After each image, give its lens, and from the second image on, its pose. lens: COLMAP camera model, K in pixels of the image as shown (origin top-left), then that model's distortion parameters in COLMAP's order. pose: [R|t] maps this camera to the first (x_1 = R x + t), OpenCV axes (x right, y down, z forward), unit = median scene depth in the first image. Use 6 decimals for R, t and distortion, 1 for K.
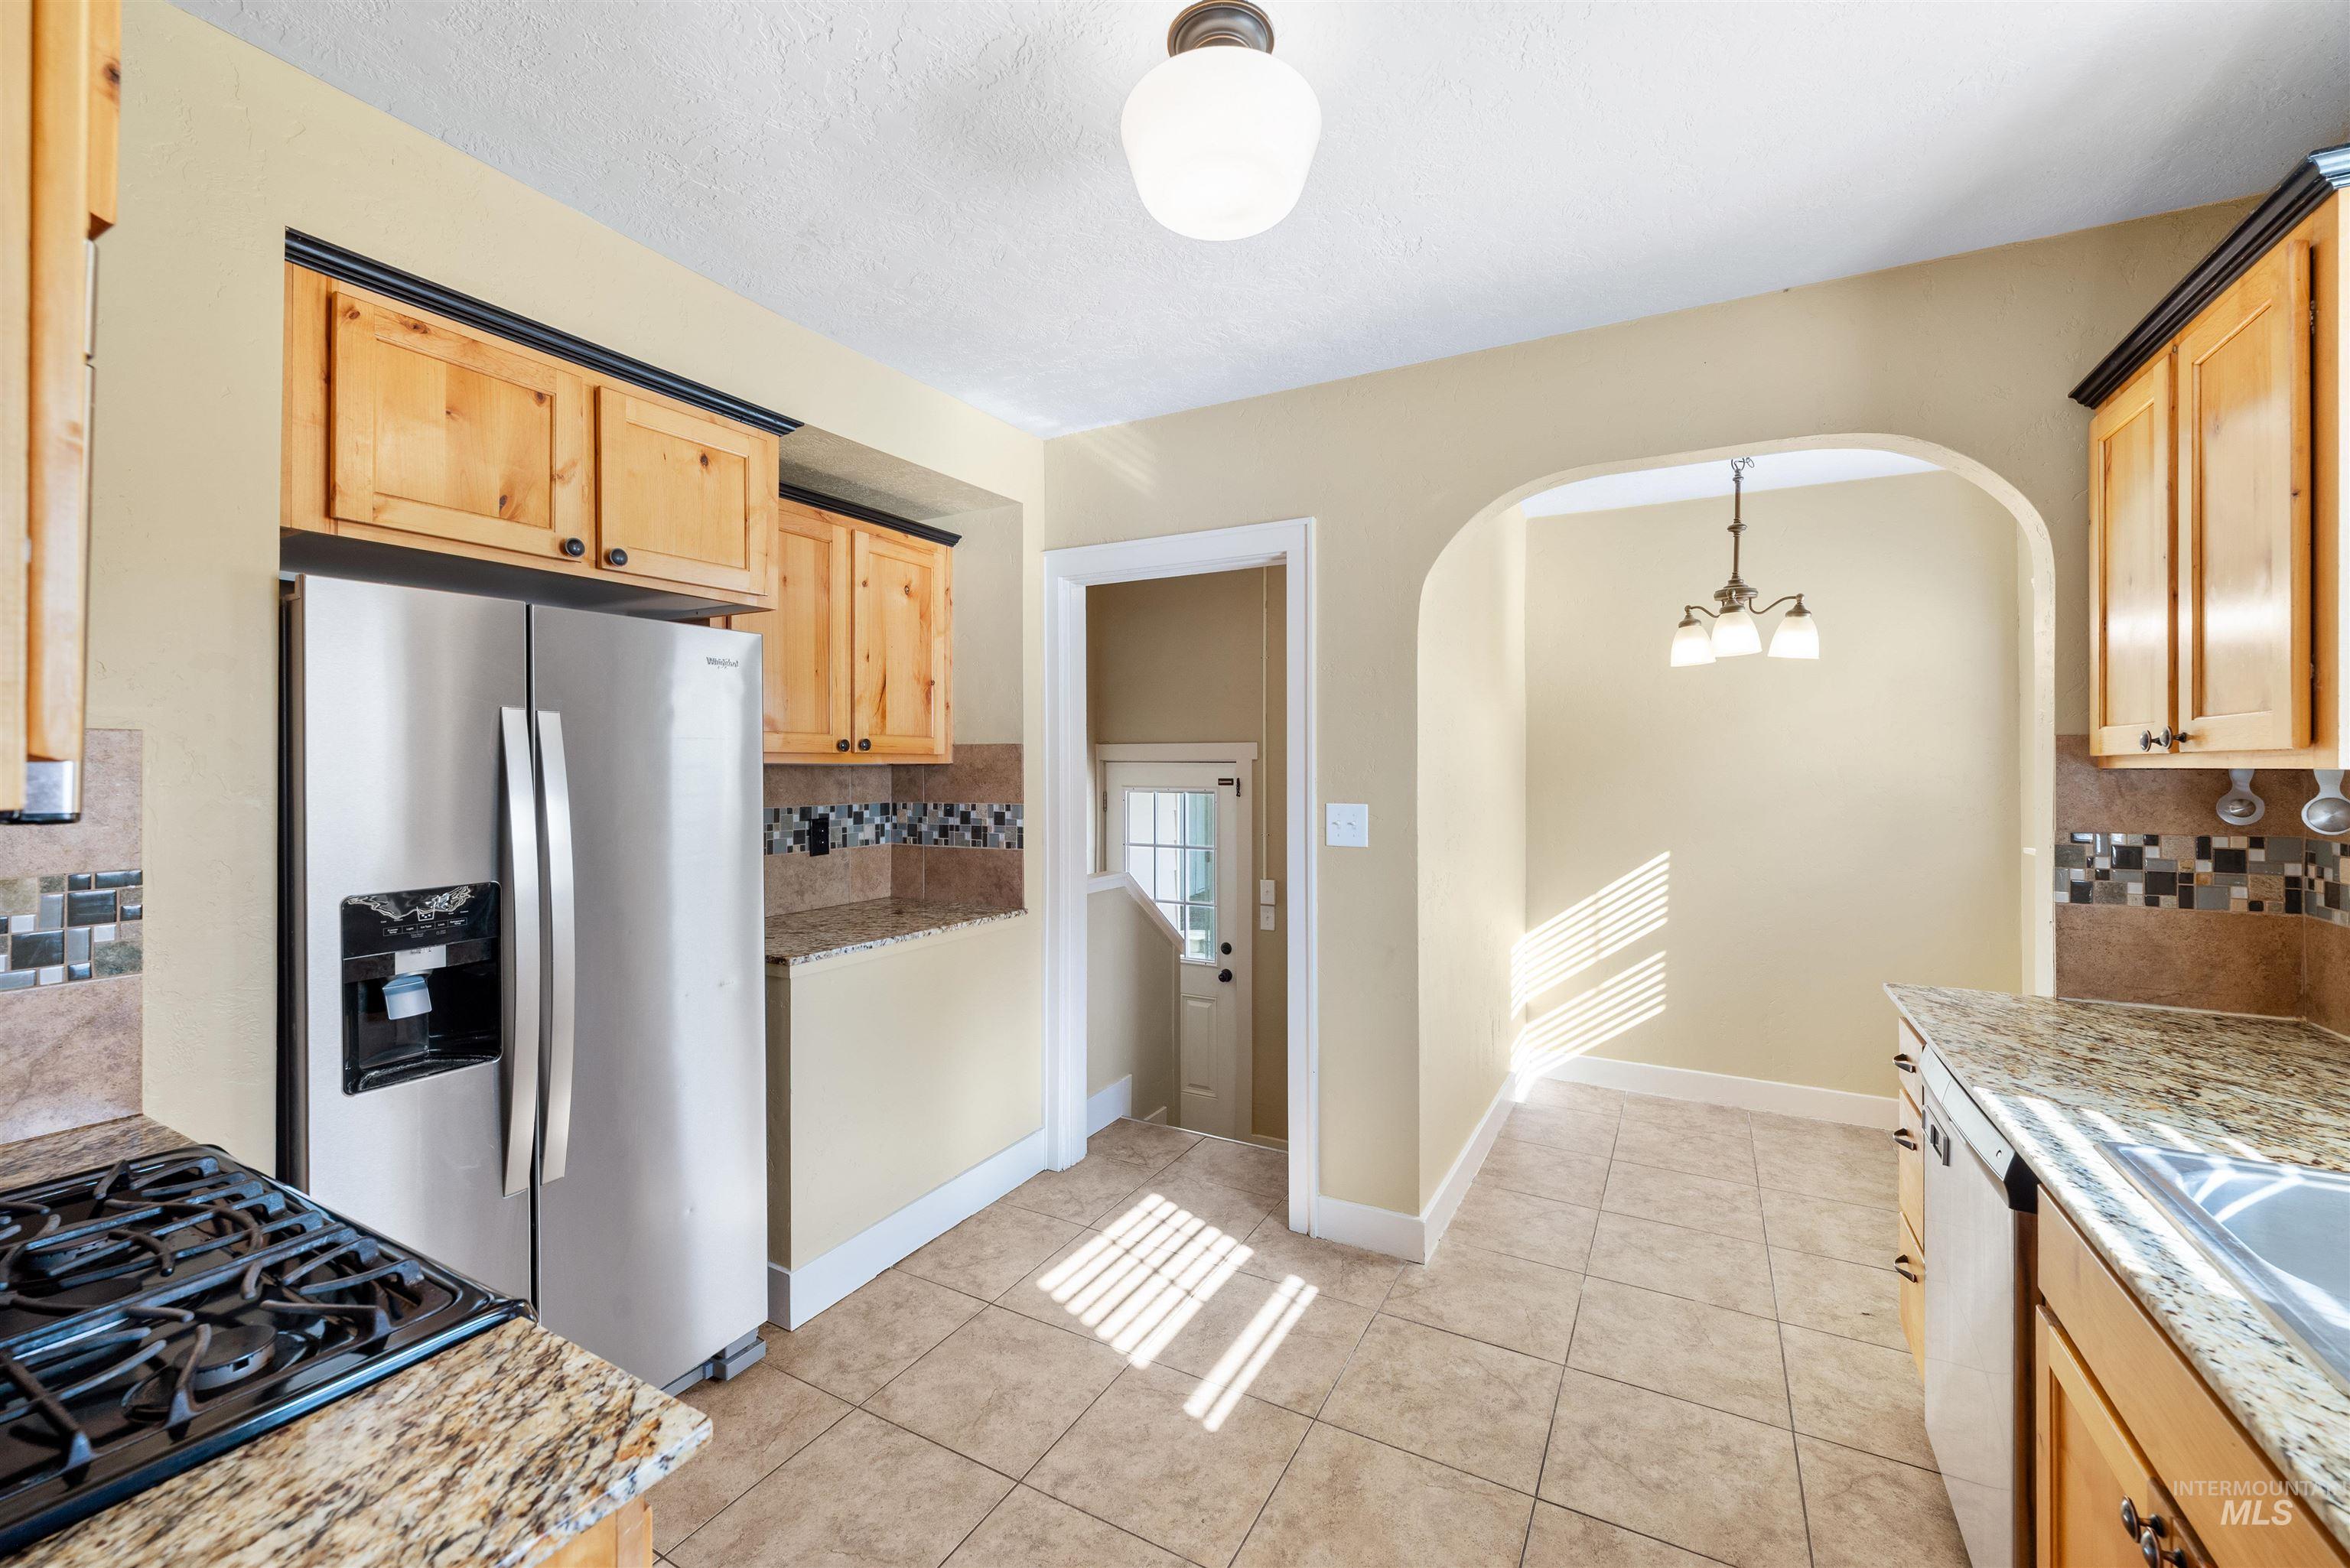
lens RADIAL K [[949.7, 0, 1169.5], [0, 949.7, 757.0], [0, 0, 1]] dist [0.001187, -0.000755]
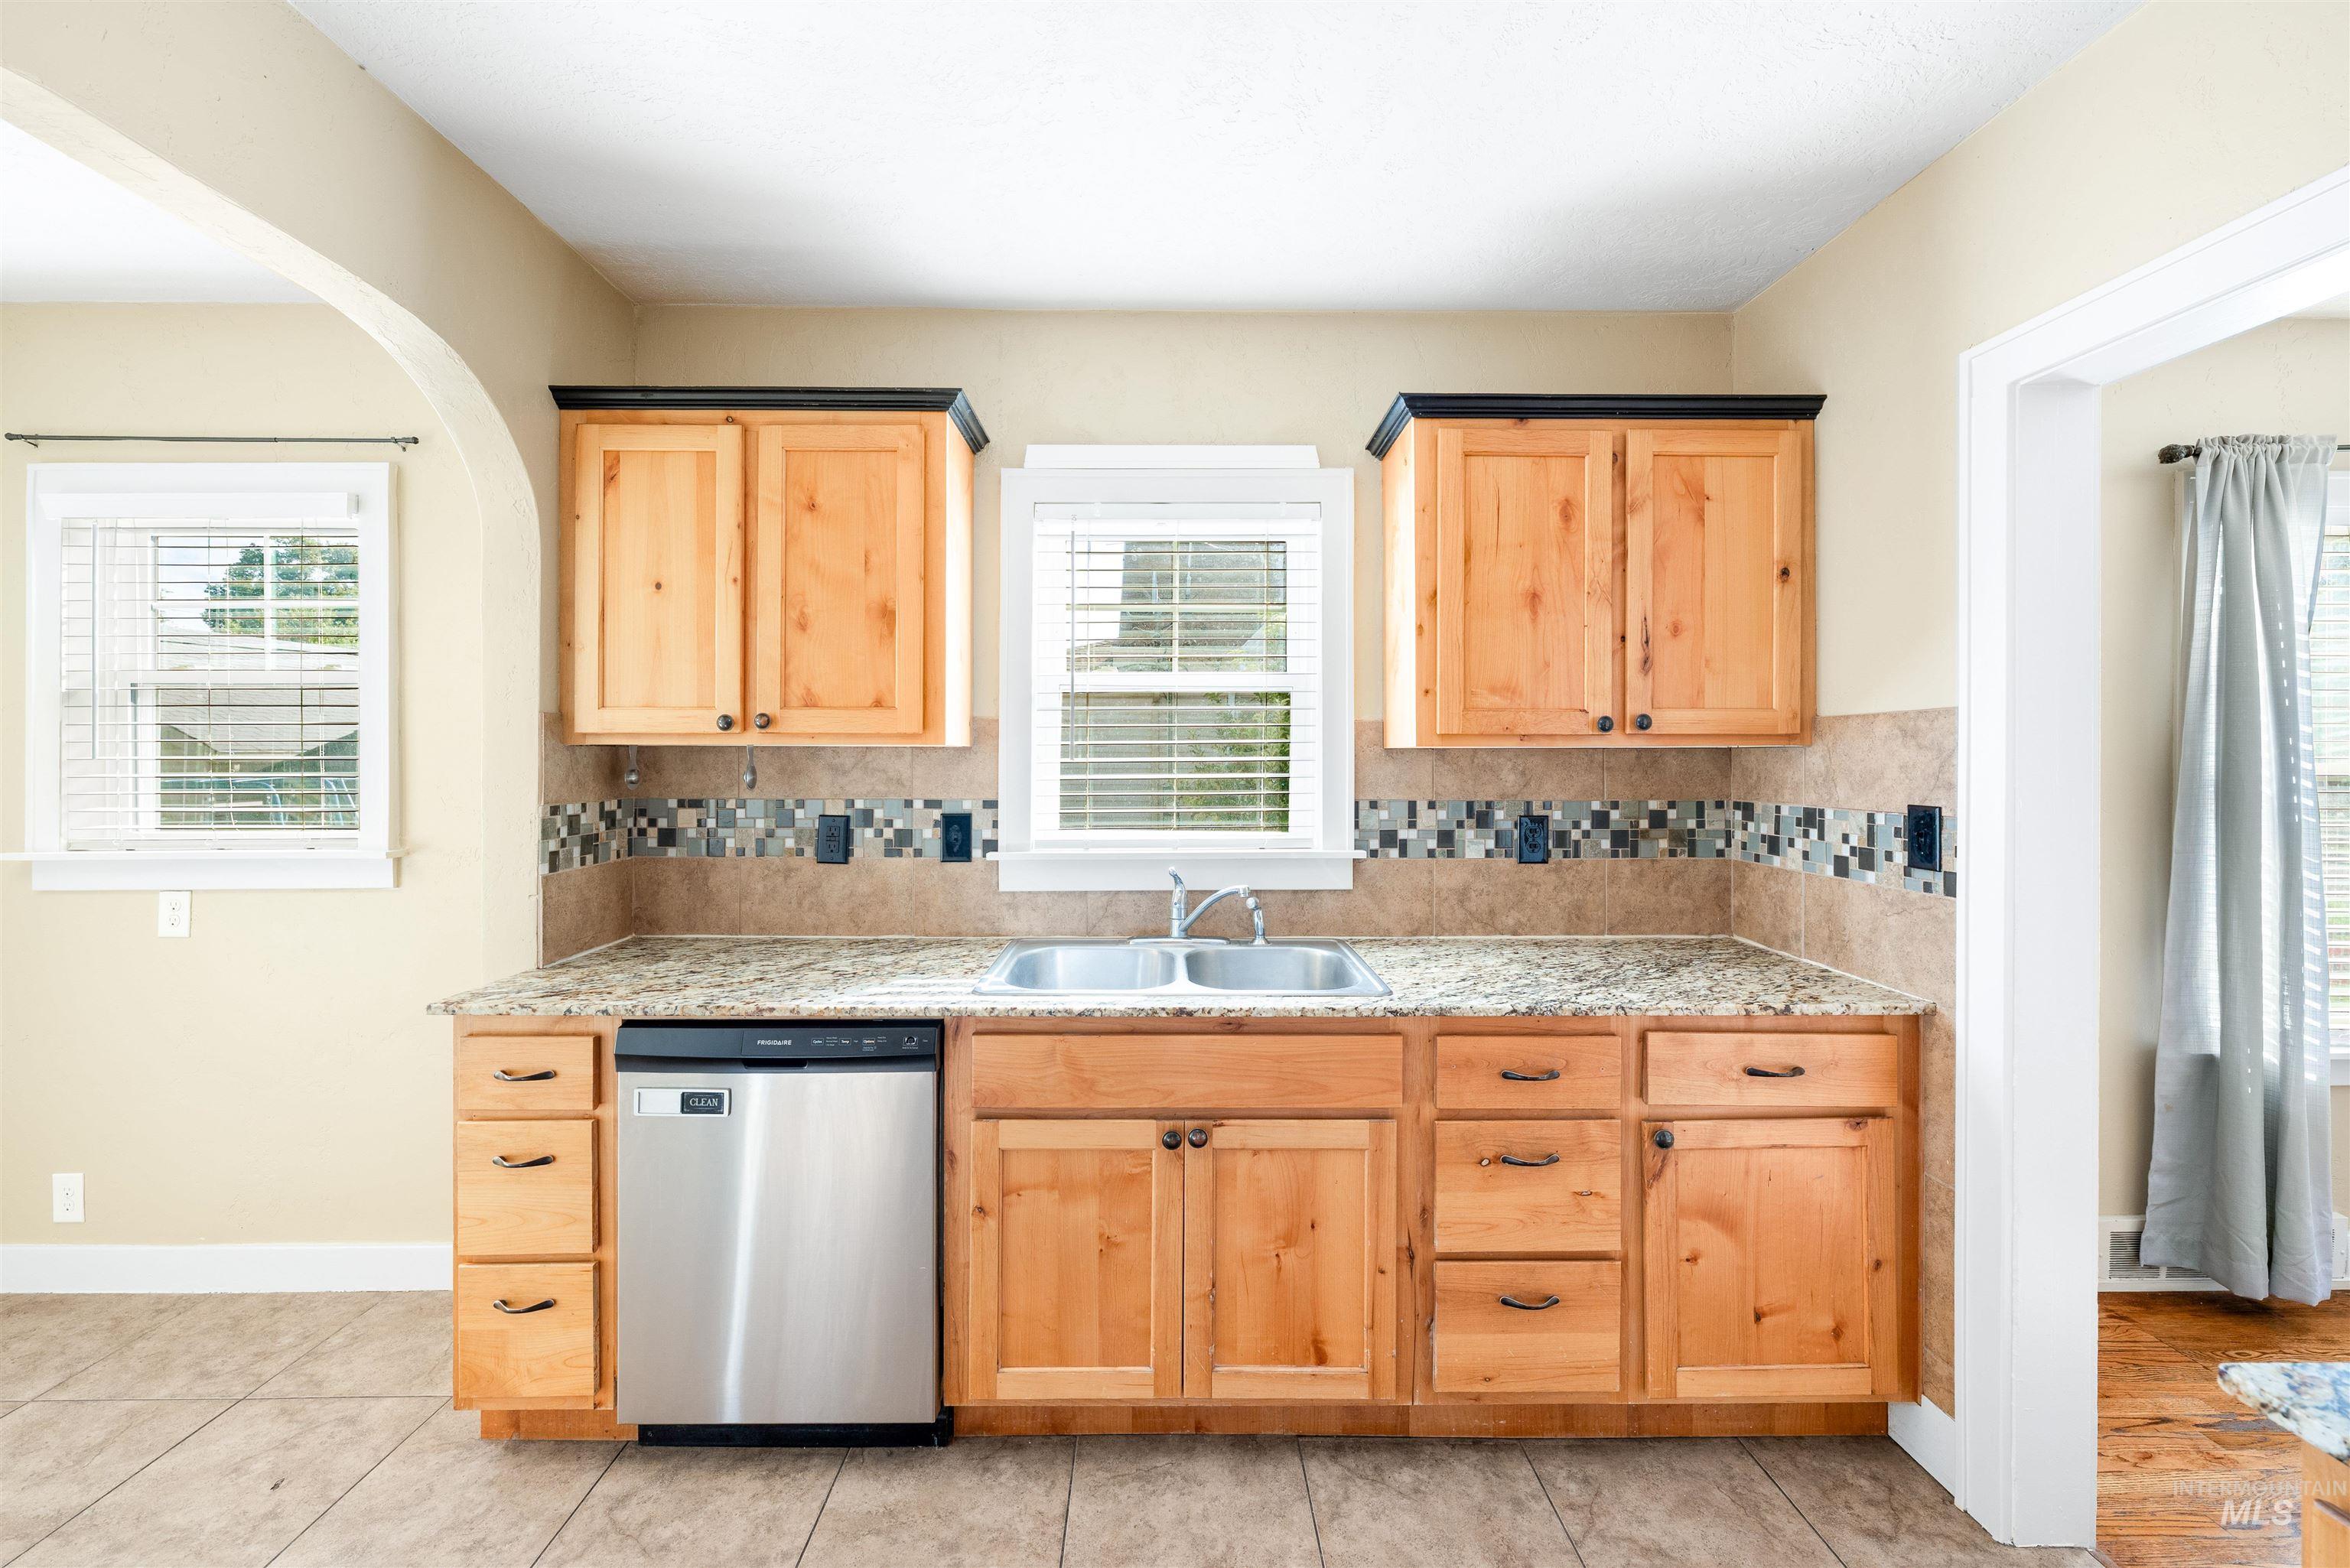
lens RADIAL K [[949.7, 0, 1169.5], [0, 949.7, 752.2], [0, 0, 1]] dist [0.001187, -0.000755]
pose [[-0.498323, -0.001789, 0.866990, -0.263793], [-0.009930, 0.999944, -0.003645, 0.015216], [-0.866935, -0.010426, -0.498313, 0.824091]]
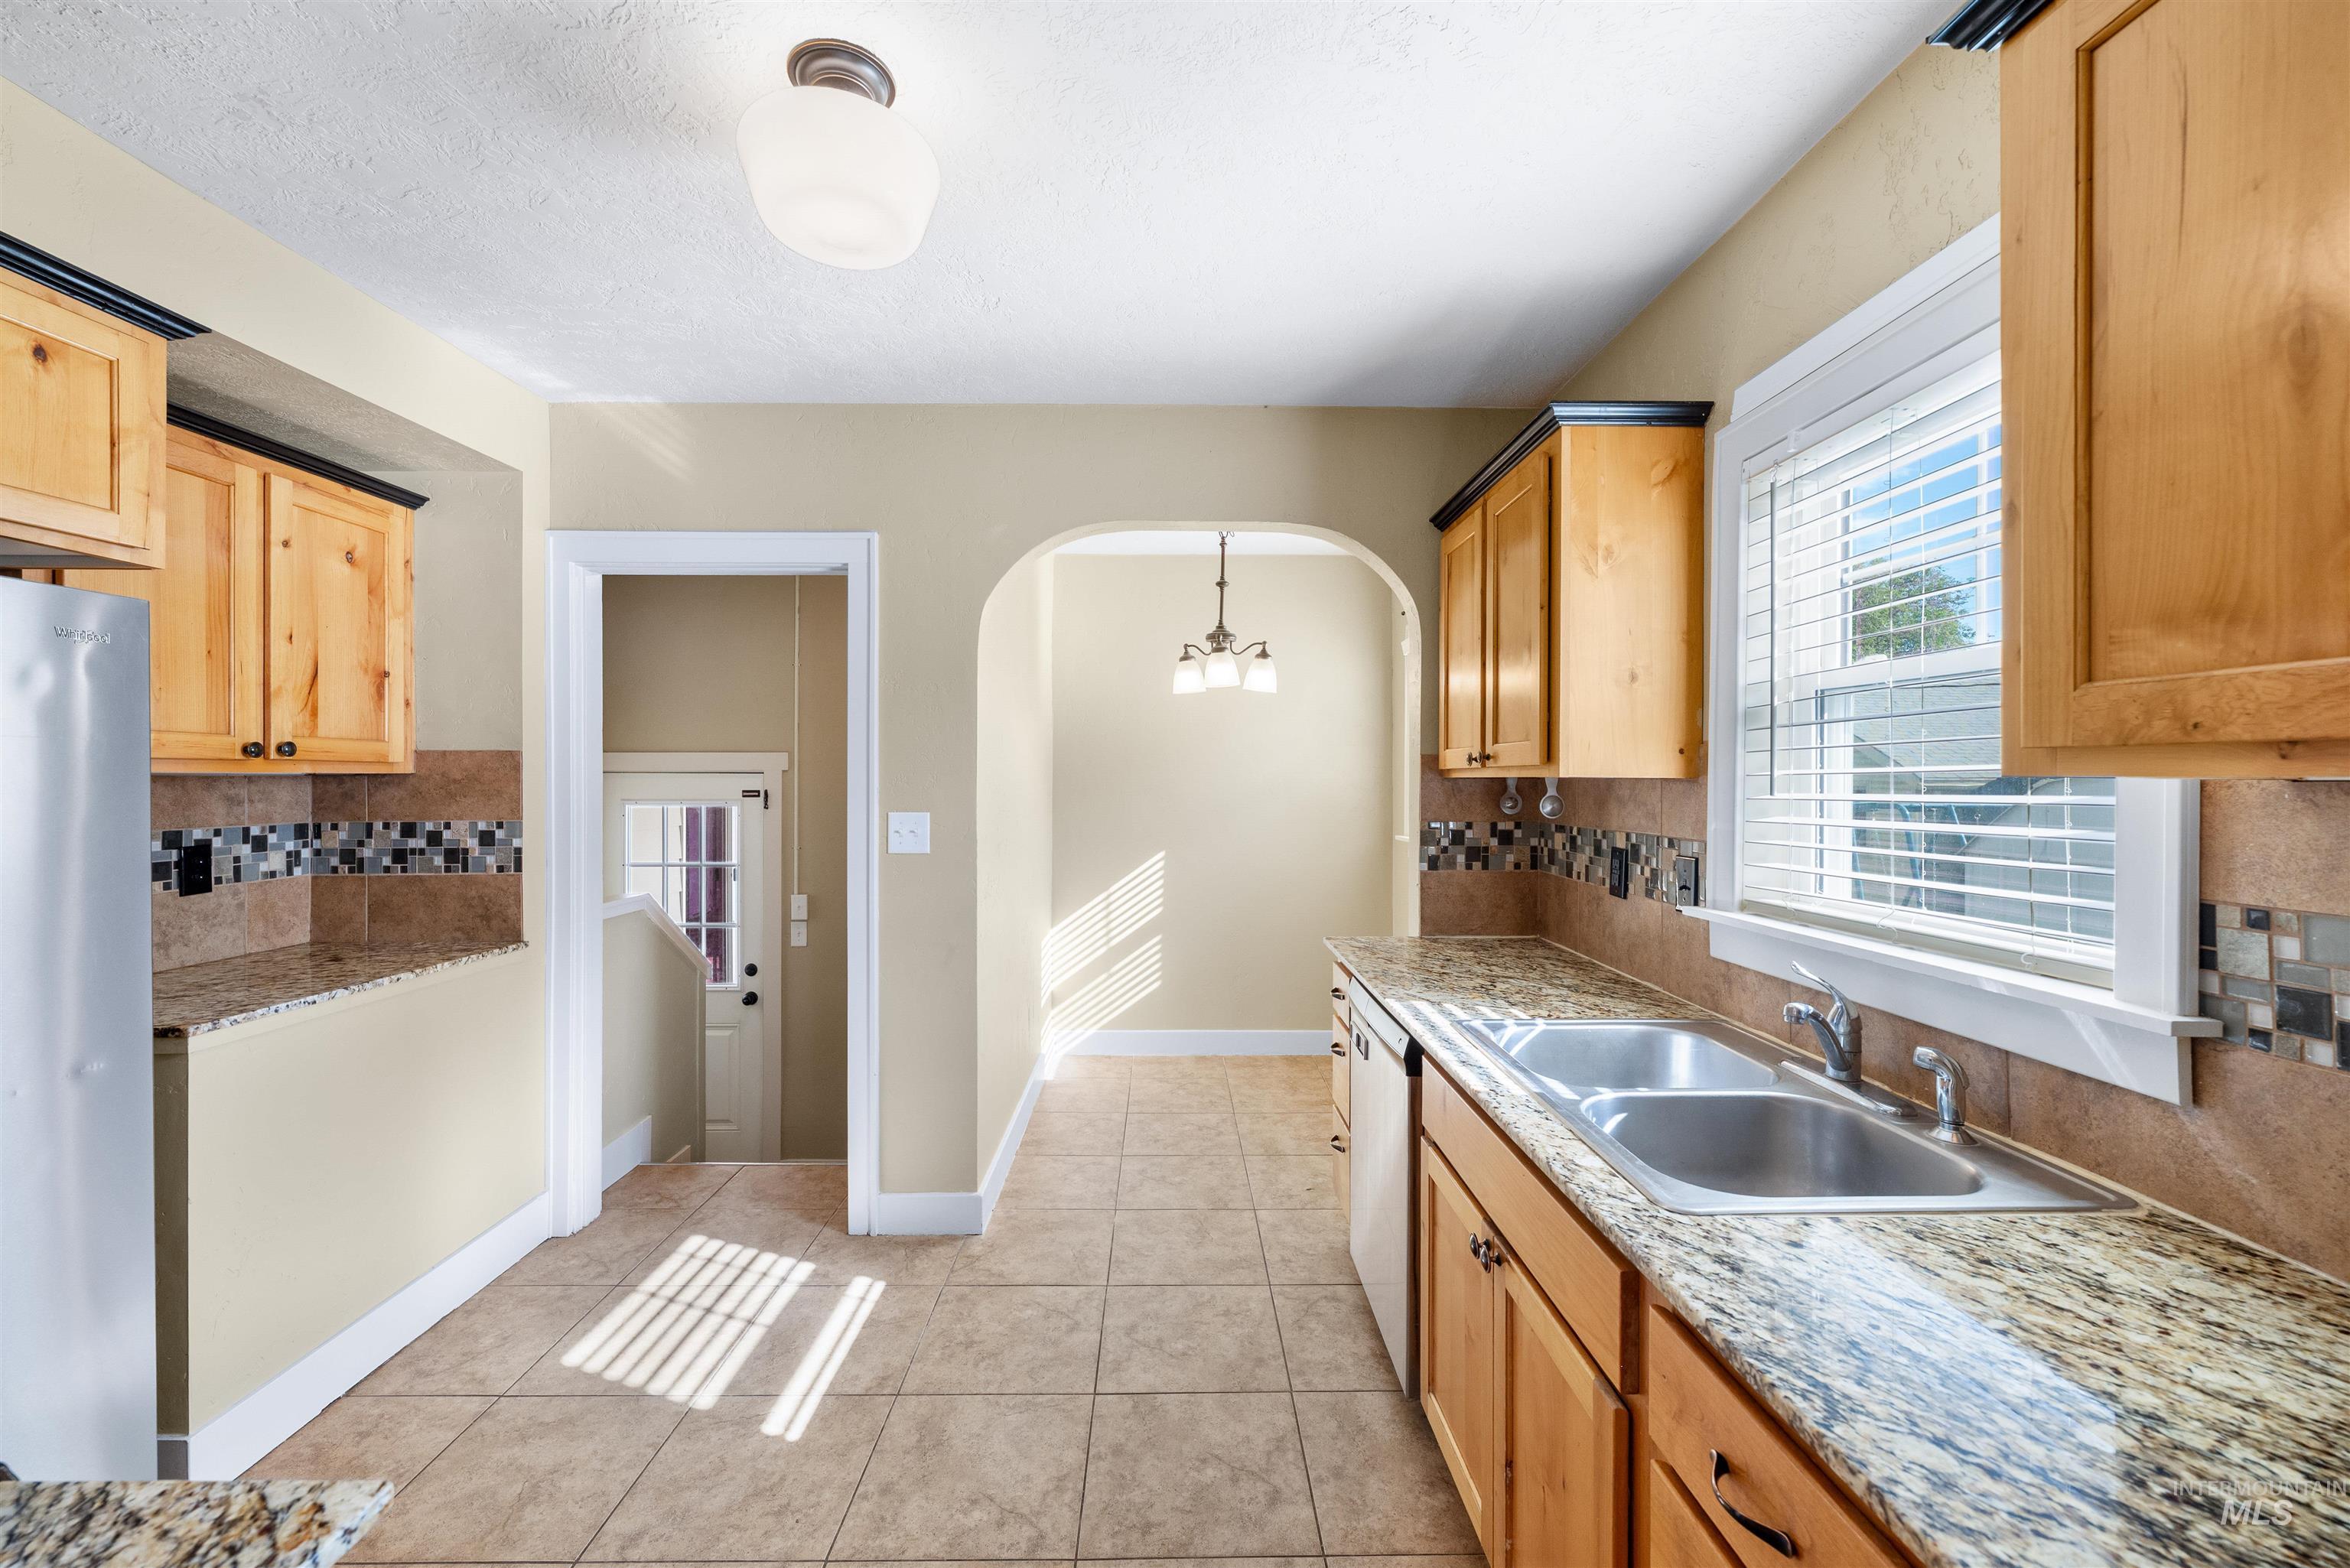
lens RADIAL K [[949.7, 0, 1171.6], [0, 949.7, 775.1], [0, 0, 1]] dist [0.001187, -0.000755]
pose [[0.869421, 0.000838, 0.494072, -0.094975], [-0.004146, 0.999976, 0.005601, 0.001433], [-0.494055, -0.006918, 0.869403, -0.057264]]
